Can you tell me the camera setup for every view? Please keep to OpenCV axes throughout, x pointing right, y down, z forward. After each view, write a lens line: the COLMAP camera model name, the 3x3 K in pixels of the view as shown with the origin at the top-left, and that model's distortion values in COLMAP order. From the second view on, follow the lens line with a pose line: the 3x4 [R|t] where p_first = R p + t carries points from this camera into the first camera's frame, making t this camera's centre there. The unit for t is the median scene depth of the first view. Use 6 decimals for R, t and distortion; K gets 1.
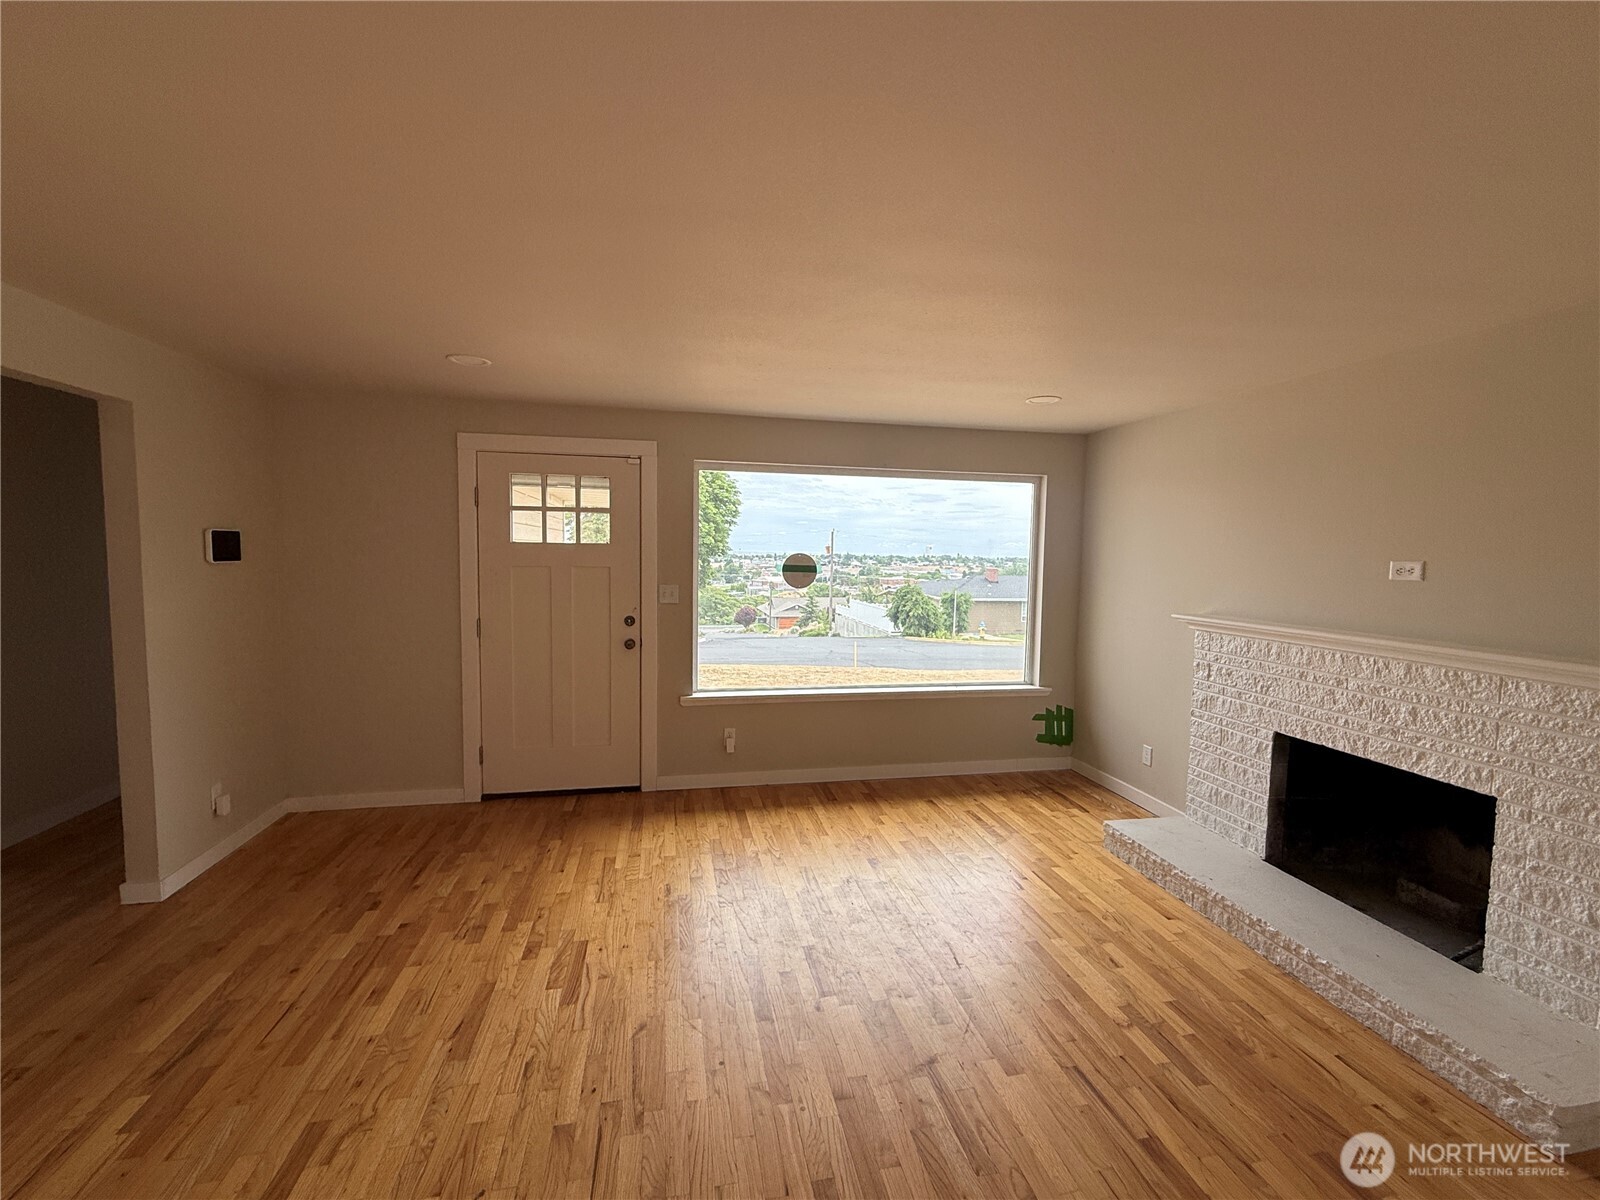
lens RADIAL K [[673.5, 0, 800.4], [0, 673.5, 596.4], [0, 0, 1]] dist [0.000435, 0.000111]
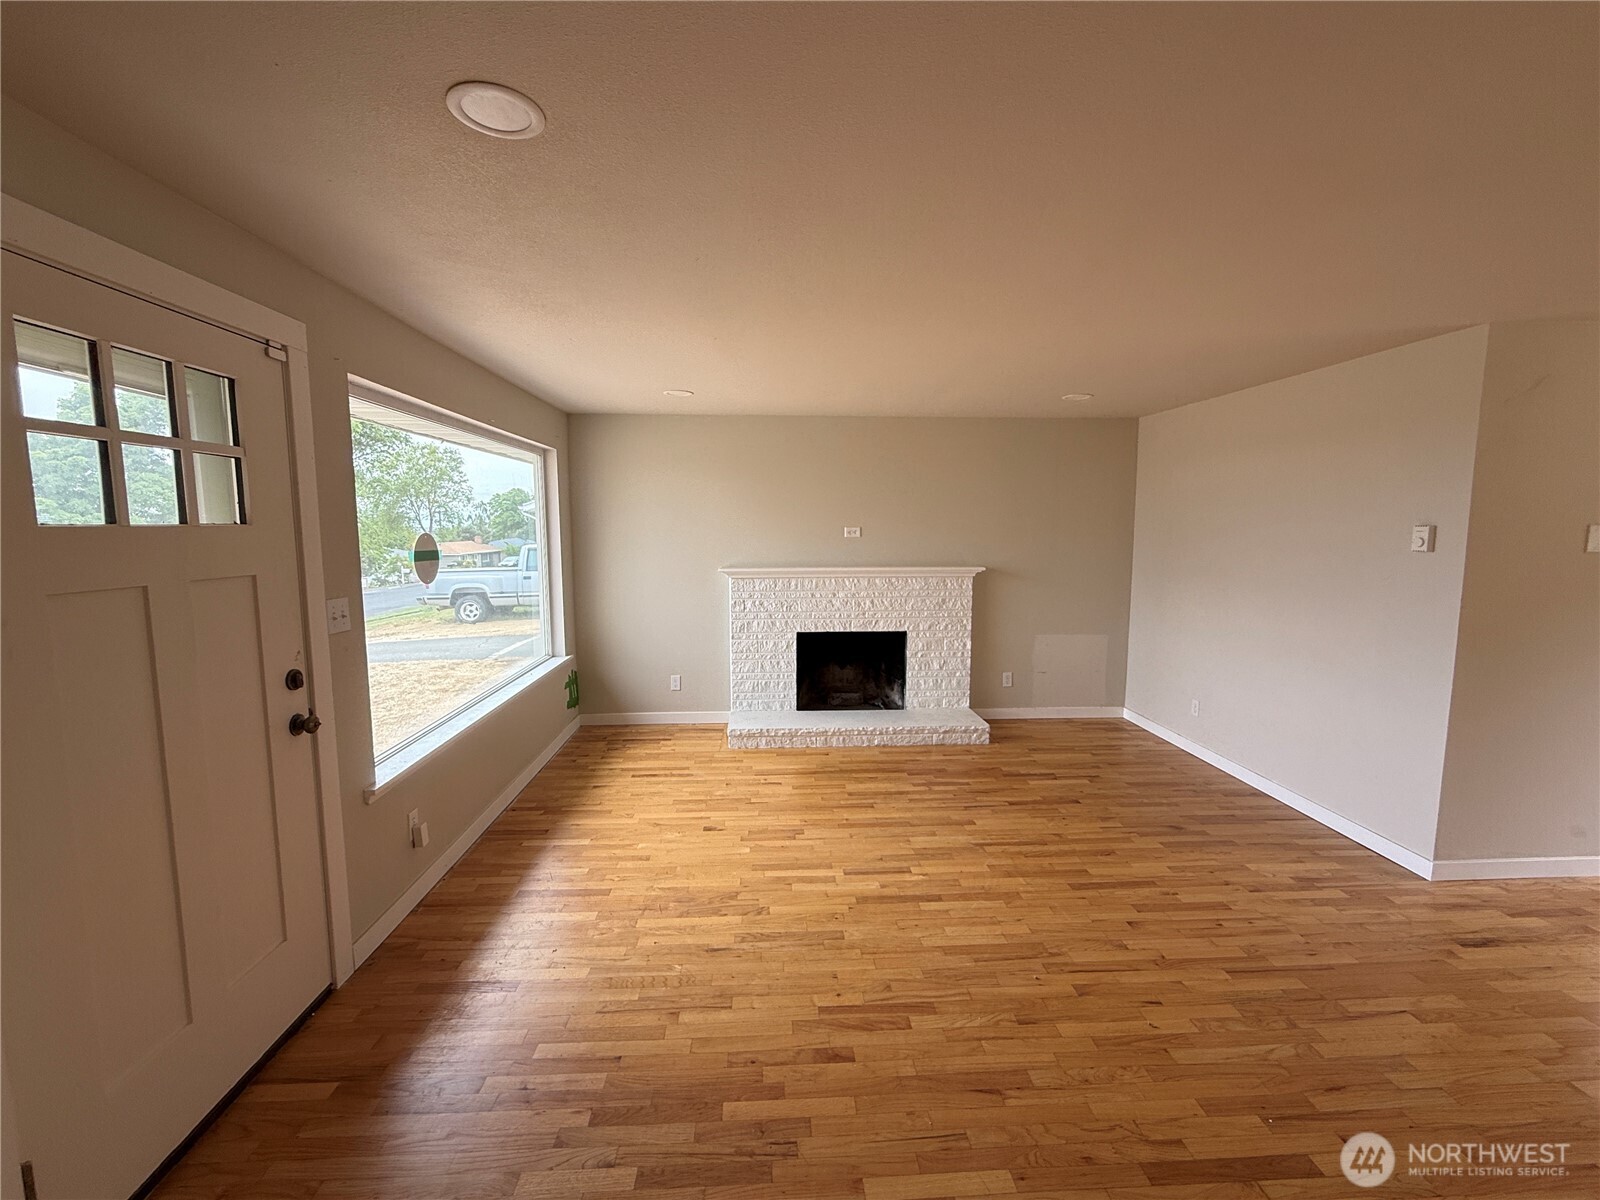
lens RADIAL K [[673.5, 0, 799.3], [0, 673.5, 600.3], [0, 0, 1]] dist [0.000435, 0.000111]
pose [[0.147320, -0.127740, 0.980805, -0.779765], [0.070847, 0.990441, 0.118354, -0.062319], [-0.986548, 0.052051, 0.154961, 0.634436]]
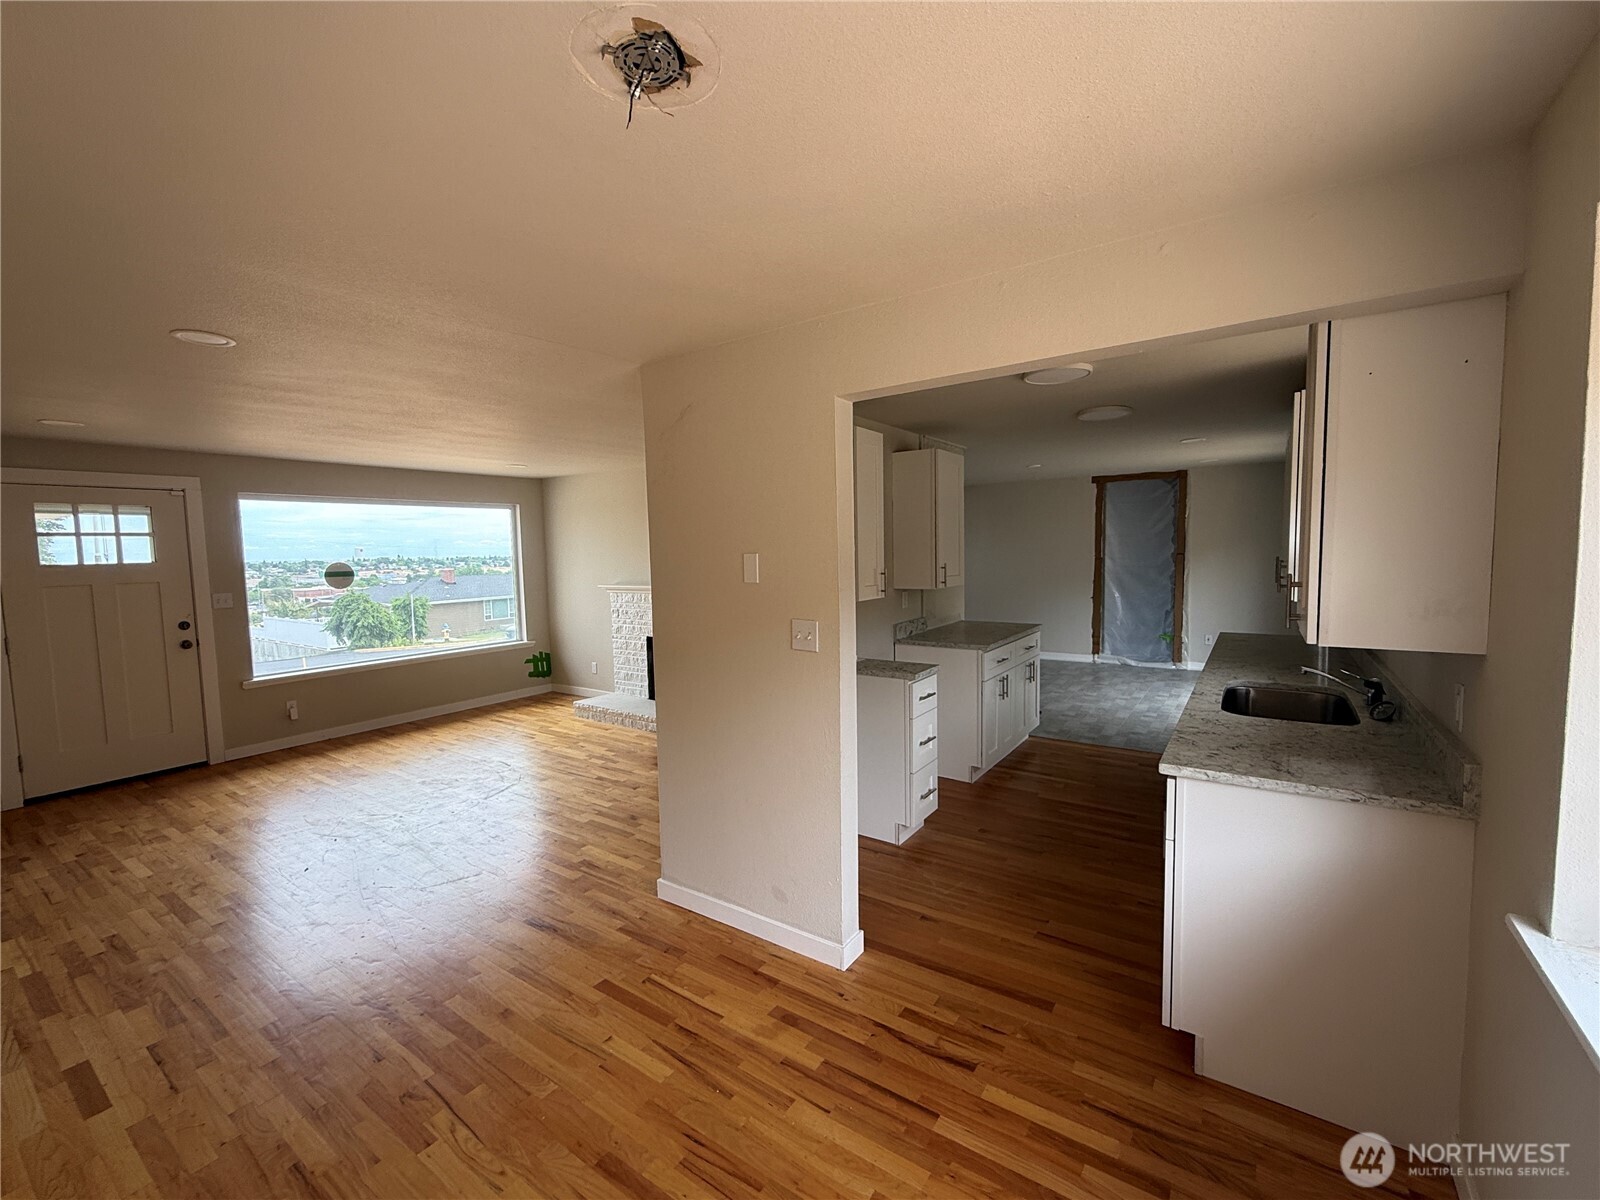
lens RADIAL K [[673.5, 0, 799.1], [0, 673.5, 598.5], [0, 0, 1]] dist [0.000435, 0.000111]
pose [[0.719923, -0.085468, 0.688771, -0.330467], [0.080356, 0.995979, 0.039598, 0.033229], [-0.689386, 0.026840, 0.723896, -0.723329]]
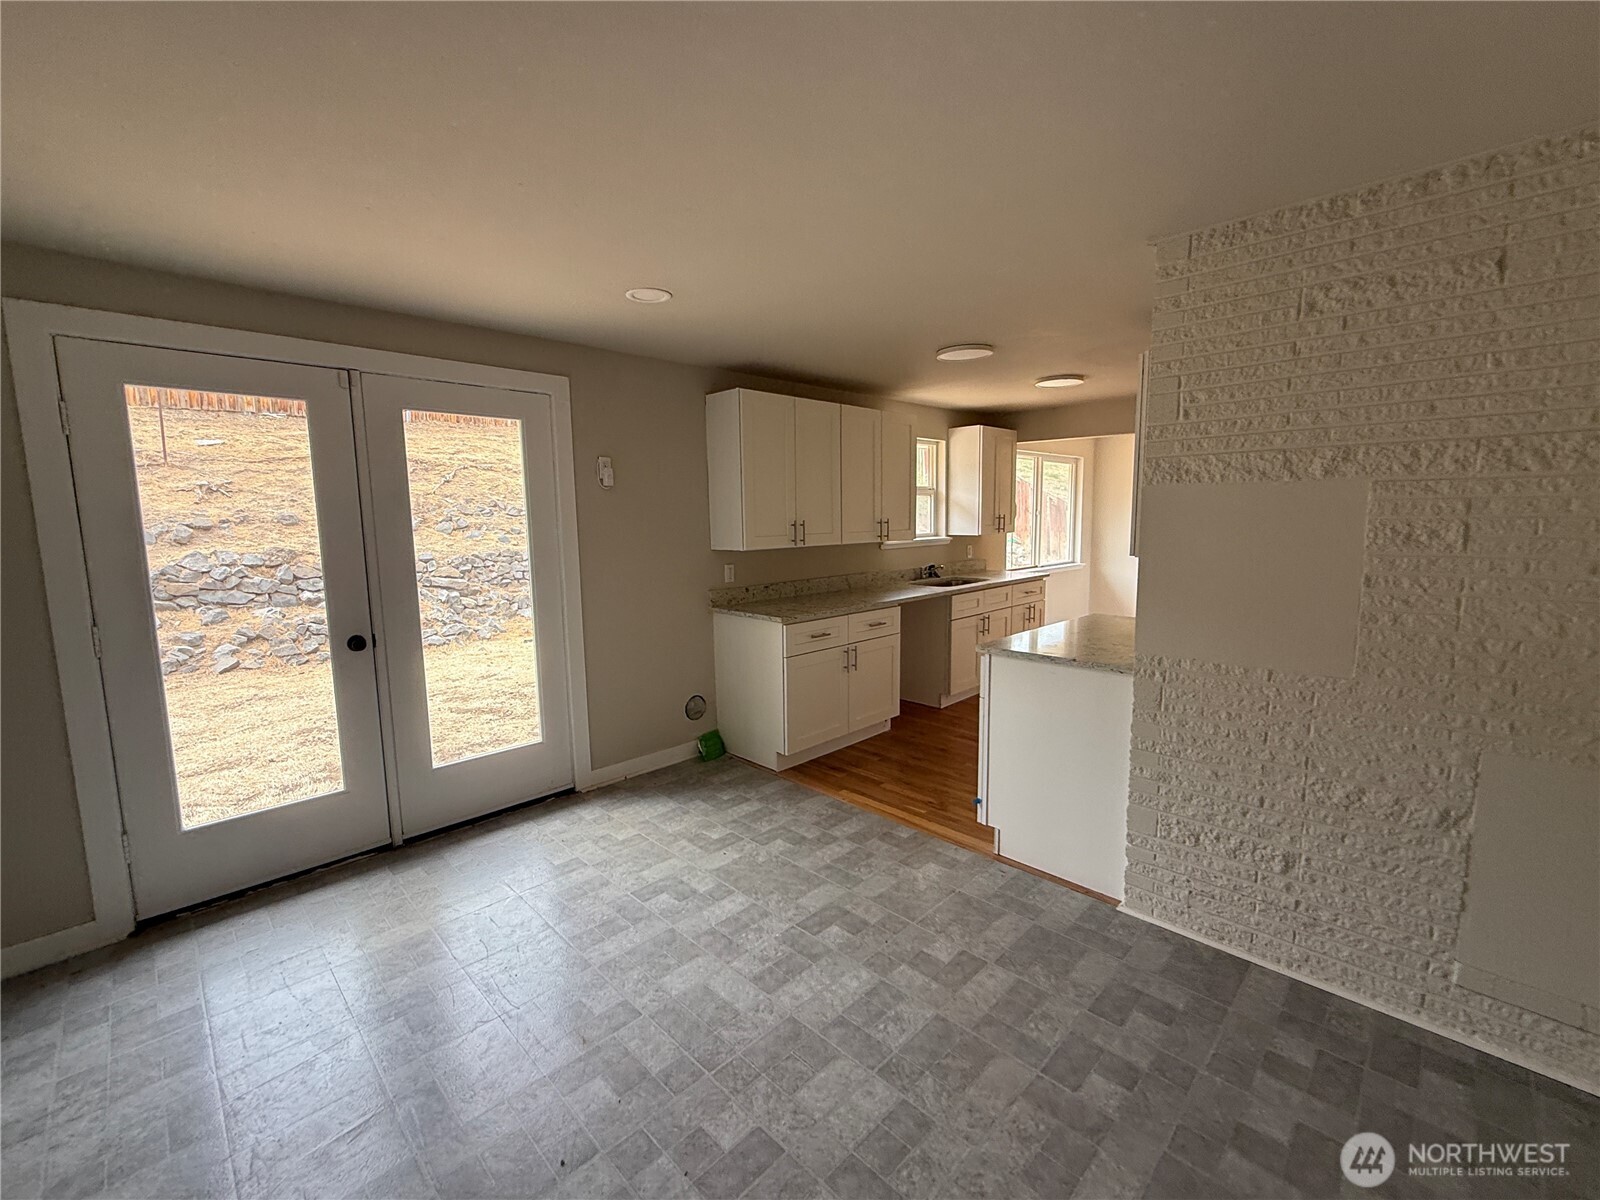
lens RADIAL K [[673.5, 0, 797.5], [0, 673.5, 599.4], [0, 0, 1]] dist [0.000435, 0.000111]
pose [[-0.836203, 0.064403, -0.544626, 1.668264], [-0.036801, 0.984253, 0.172893, 0.005903], [0.547184, 0.164616, -0.820665, 0.507391]]
